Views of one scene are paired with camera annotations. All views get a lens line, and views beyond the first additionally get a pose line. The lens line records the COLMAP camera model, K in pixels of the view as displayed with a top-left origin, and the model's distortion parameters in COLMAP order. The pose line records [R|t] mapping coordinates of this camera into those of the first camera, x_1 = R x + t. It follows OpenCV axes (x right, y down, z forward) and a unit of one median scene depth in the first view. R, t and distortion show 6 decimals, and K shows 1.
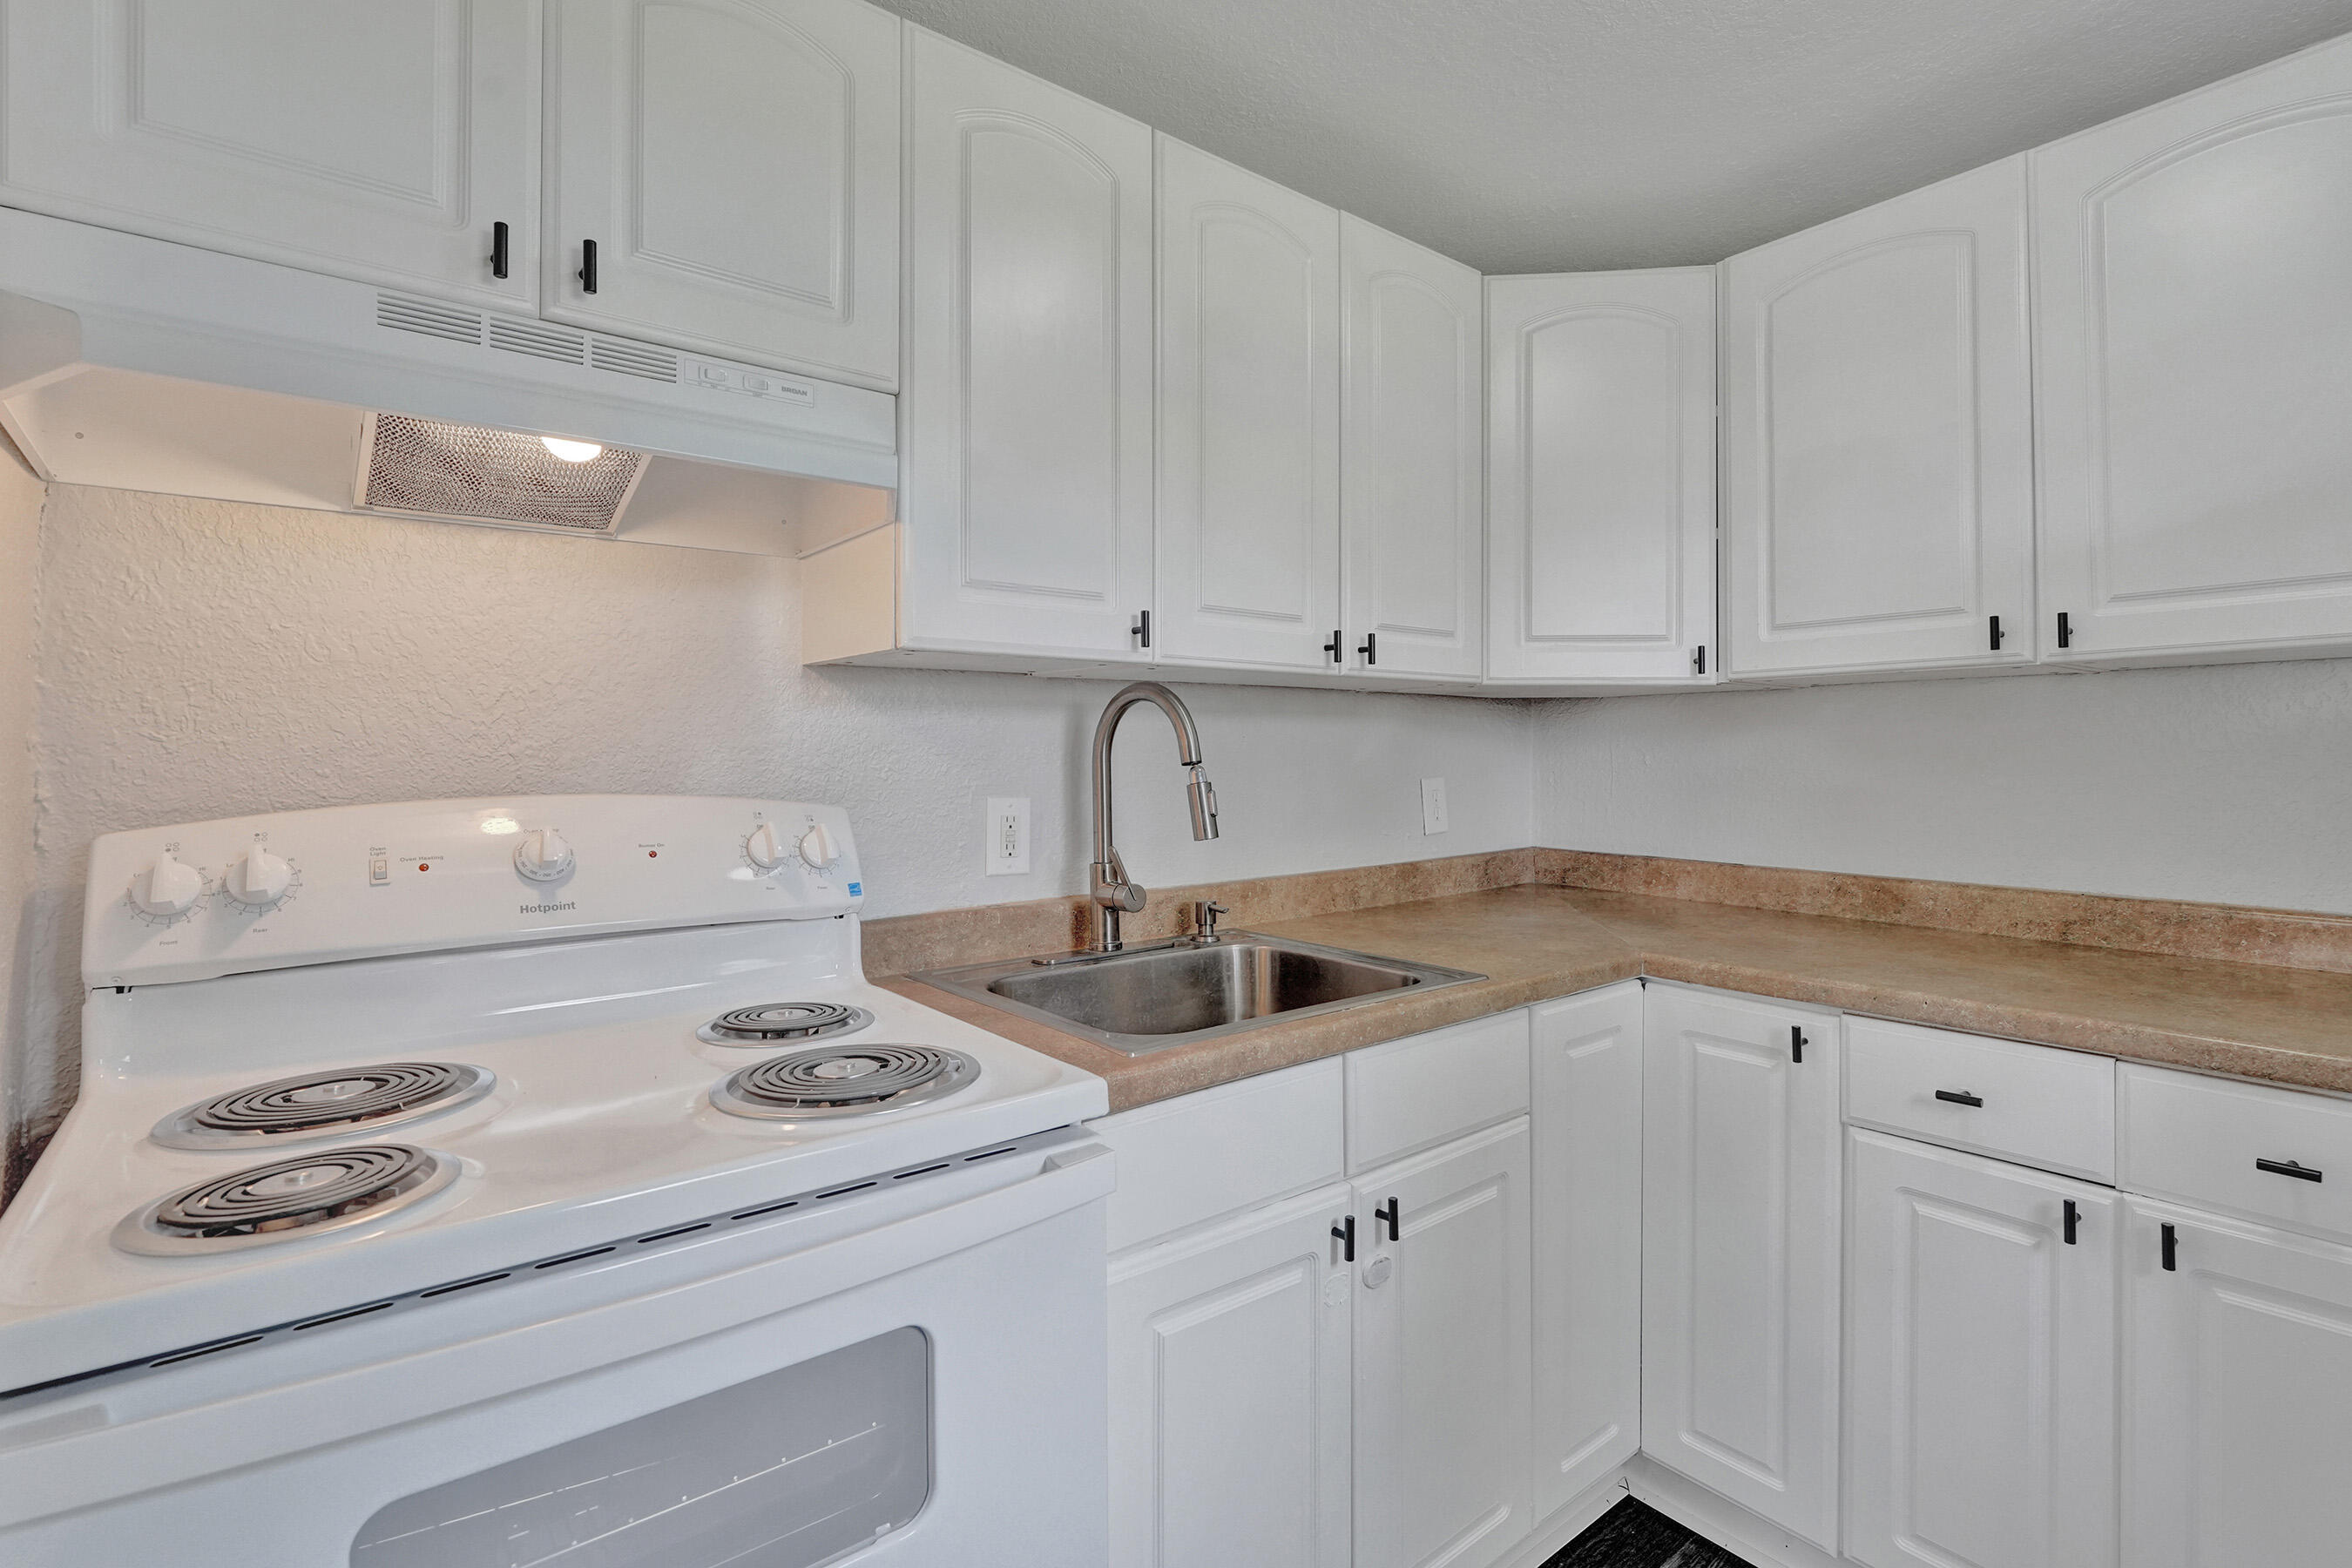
lens RADIAL K [[1134.1, 0, 1124.8], [0, 1134.1, 749.3], [0, 0, 1]] dist [-0.008361, -0.000054]
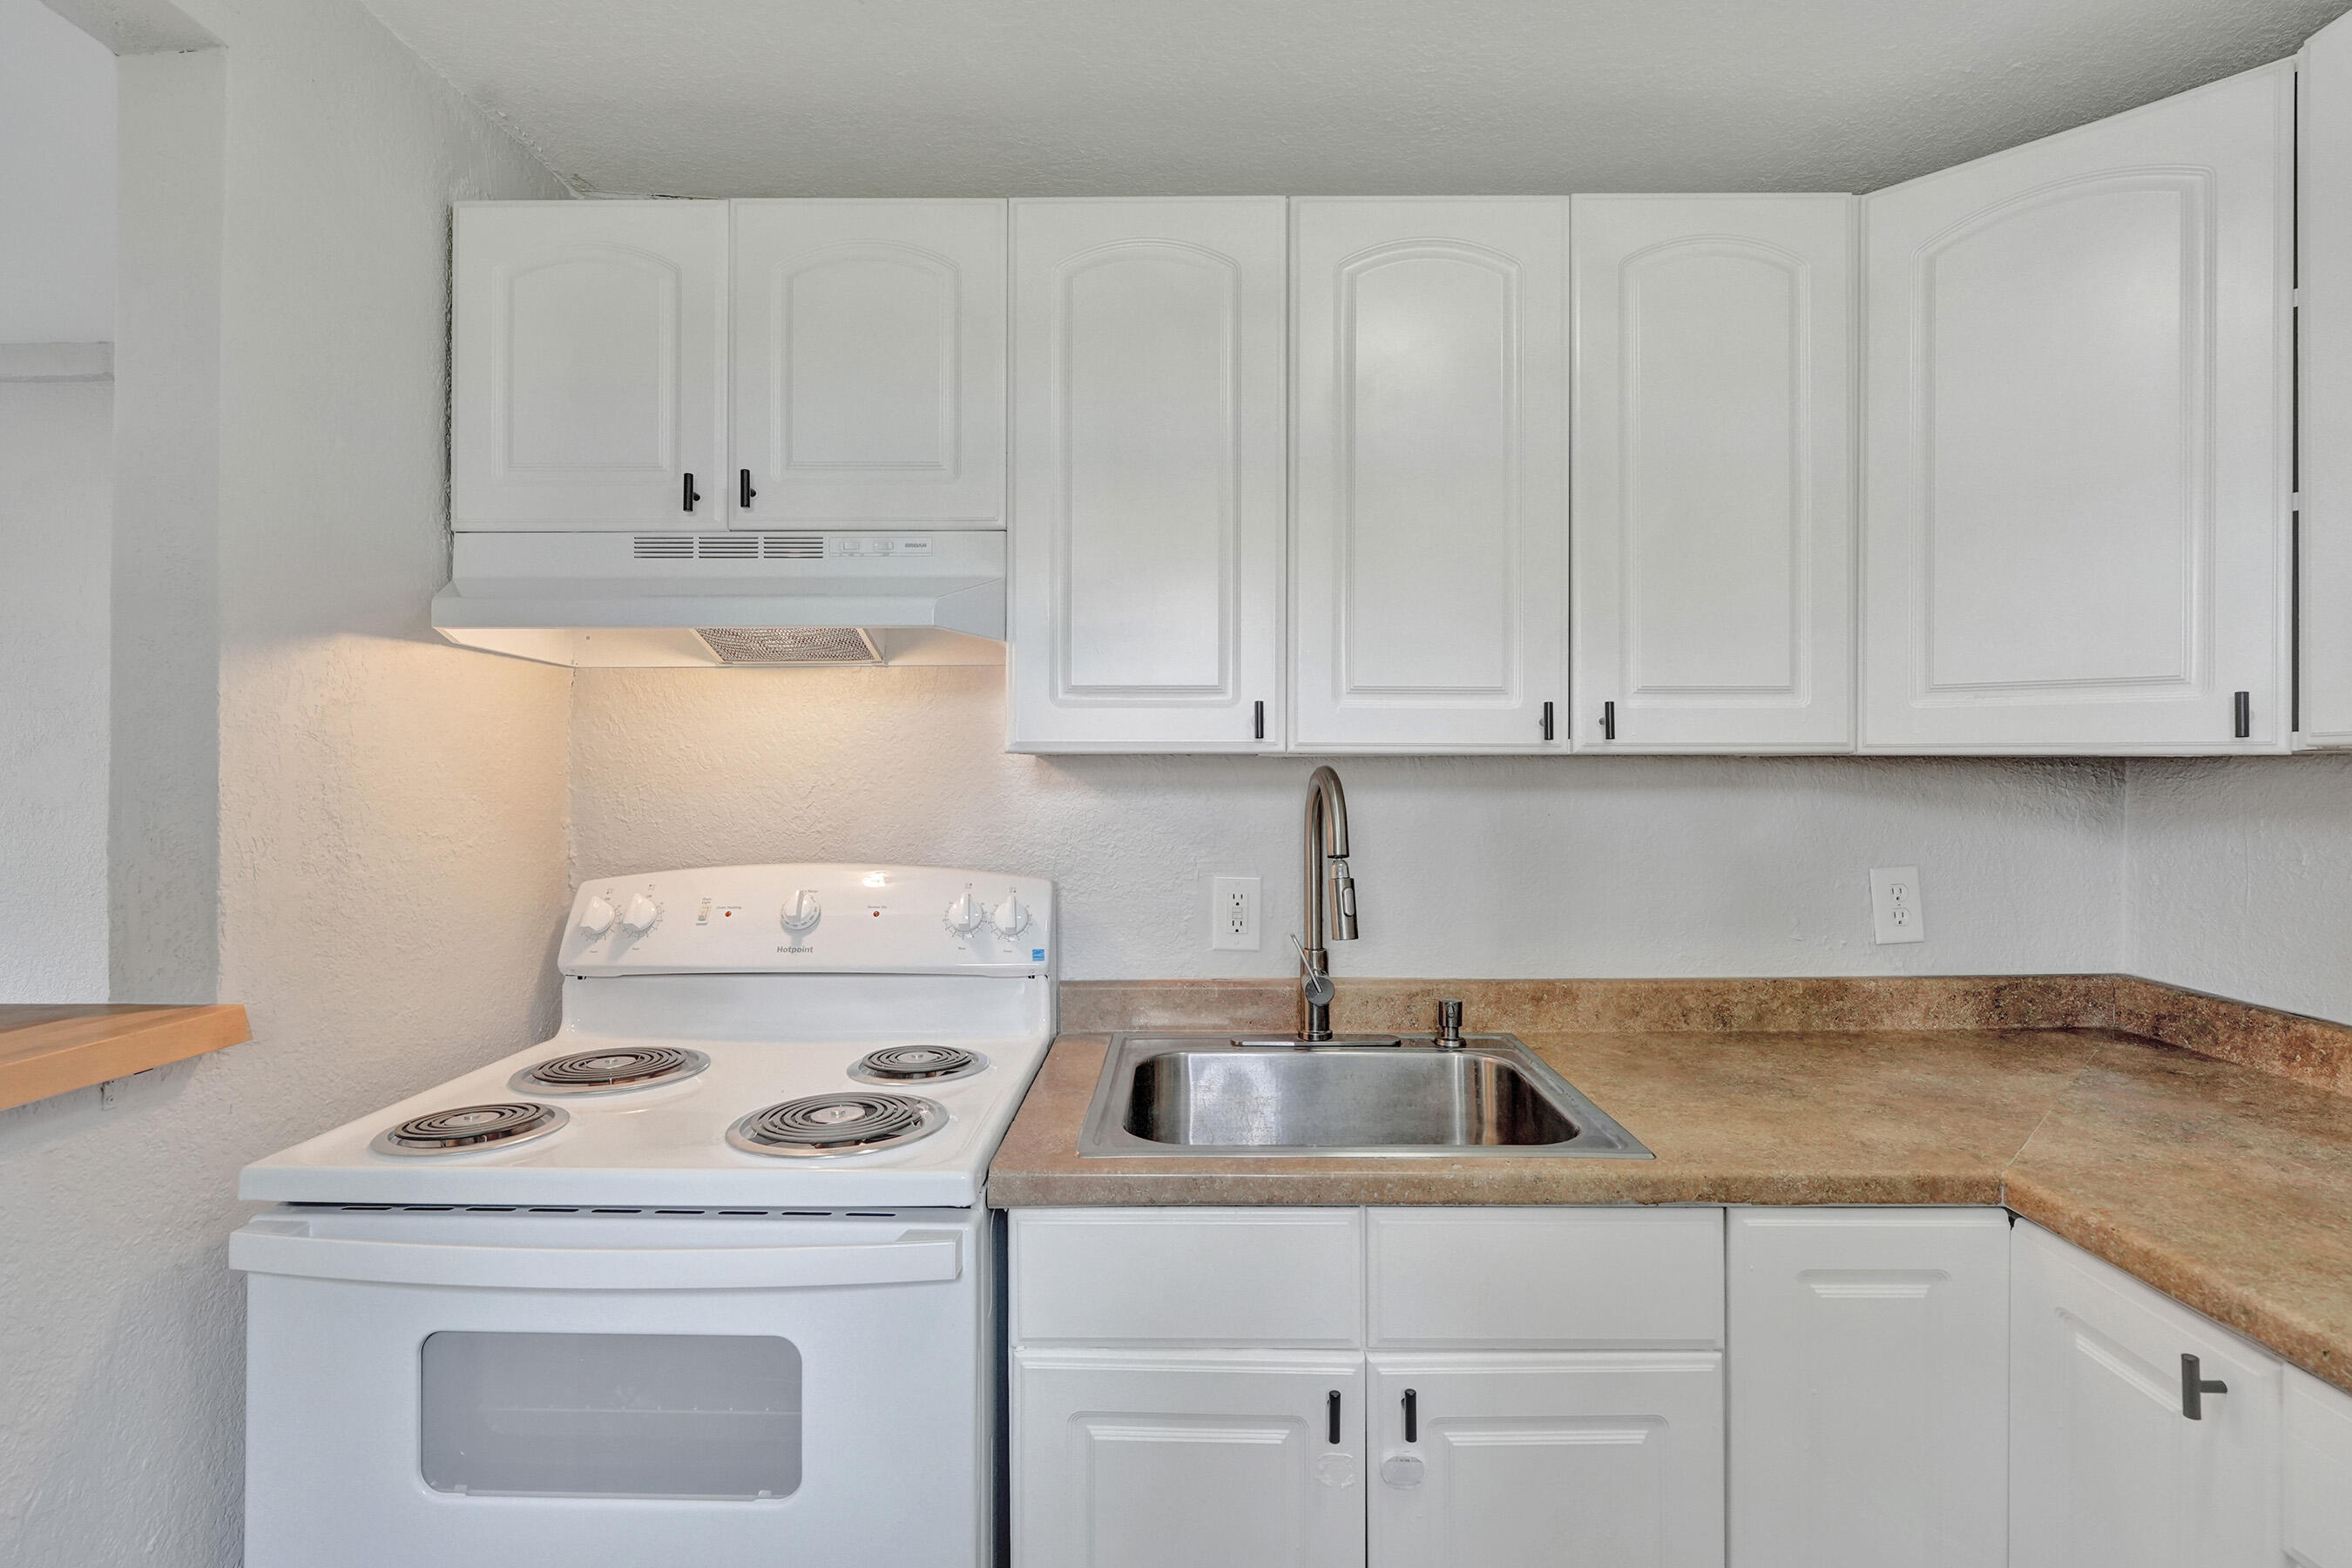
lens RADIAL K [[1102.7, 0, 1166.2], [0, 1102.7, 758.7], [0, 0, 1]] dist [-0.006559, 0.000167]
pose [[0.770680, -0.003238, -0.637214, 0.548869], [0.002814, 0.999995, -0.001678, -0.069760], [0.637216, -0.000500, 0.770685, 0.214277]]
